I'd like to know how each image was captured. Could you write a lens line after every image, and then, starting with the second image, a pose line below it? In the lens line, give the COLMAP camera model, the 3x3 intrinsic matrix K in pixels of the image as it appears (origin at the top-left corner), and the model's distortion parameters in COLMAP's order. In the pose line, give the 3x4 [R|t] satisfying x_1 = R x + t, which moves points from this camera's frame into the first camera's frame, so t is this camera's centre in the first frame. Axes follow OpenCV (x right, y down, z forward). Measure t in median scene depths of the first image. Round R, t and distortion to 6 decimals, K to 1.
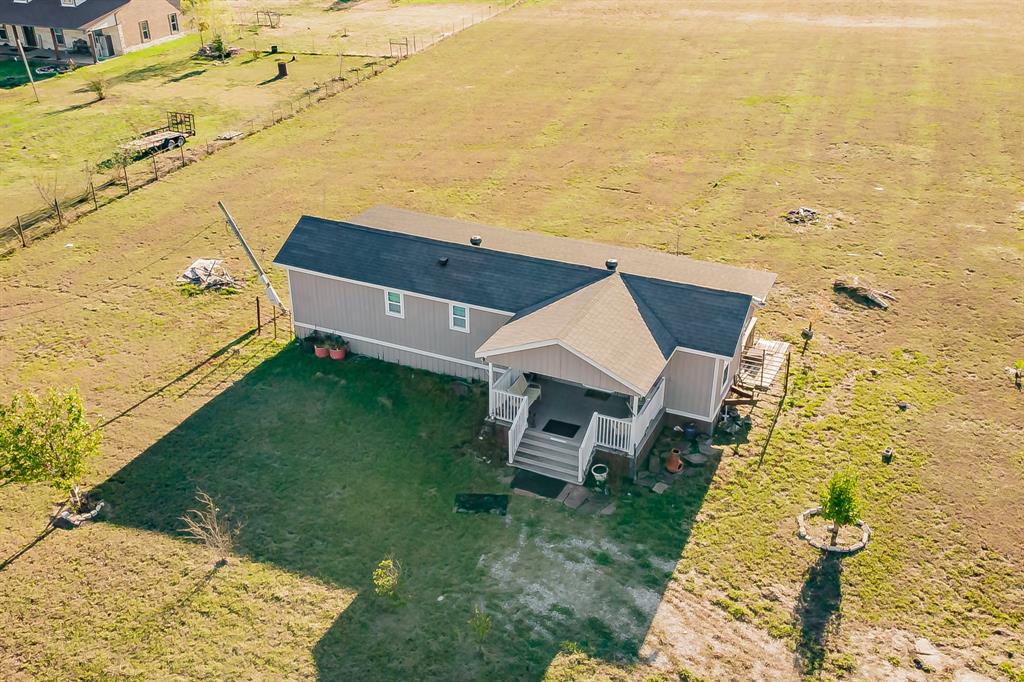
lens RADIAL K [[950.9, 0, 499.4], [0, 950.9, 339.5], [0, 0, 1]] dist [0.032600, -0.006356]
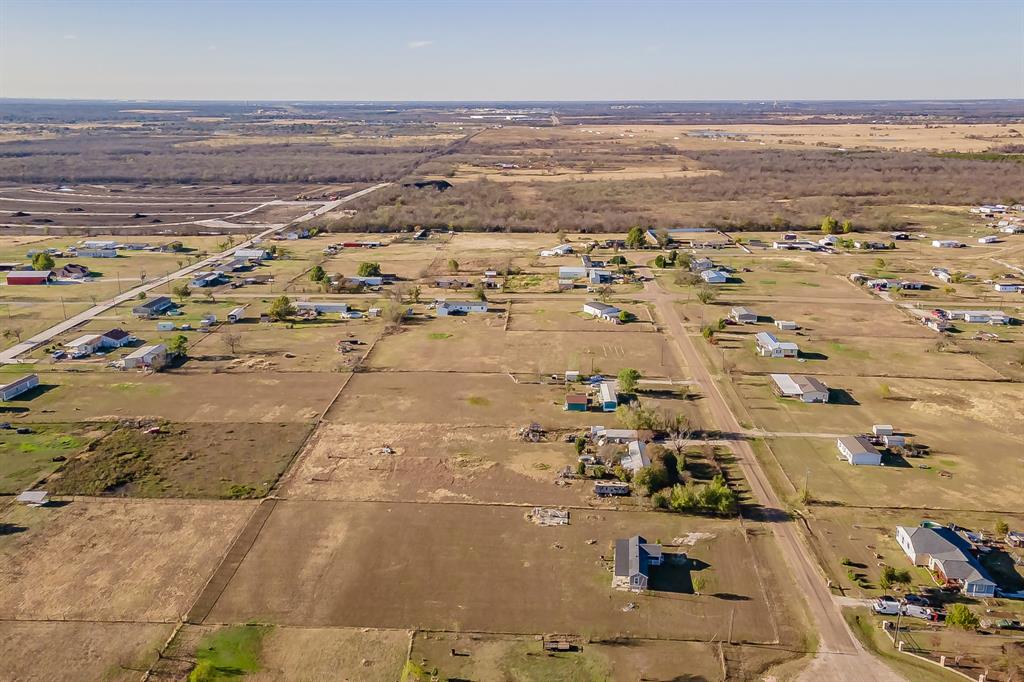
lens RADIAL K [[897.6, 0, 499.2], [0, 897.6, 339.7], [0, 0, 1]] dist [0.043902, -0.006865]
pose [[-0.301186, -0.251714, 0.919743, -3.841285], [0.448242, 0.813950, 0.369546, -3.052462], [-0.841645, 0.523570, -0.132322, 1.416770]]
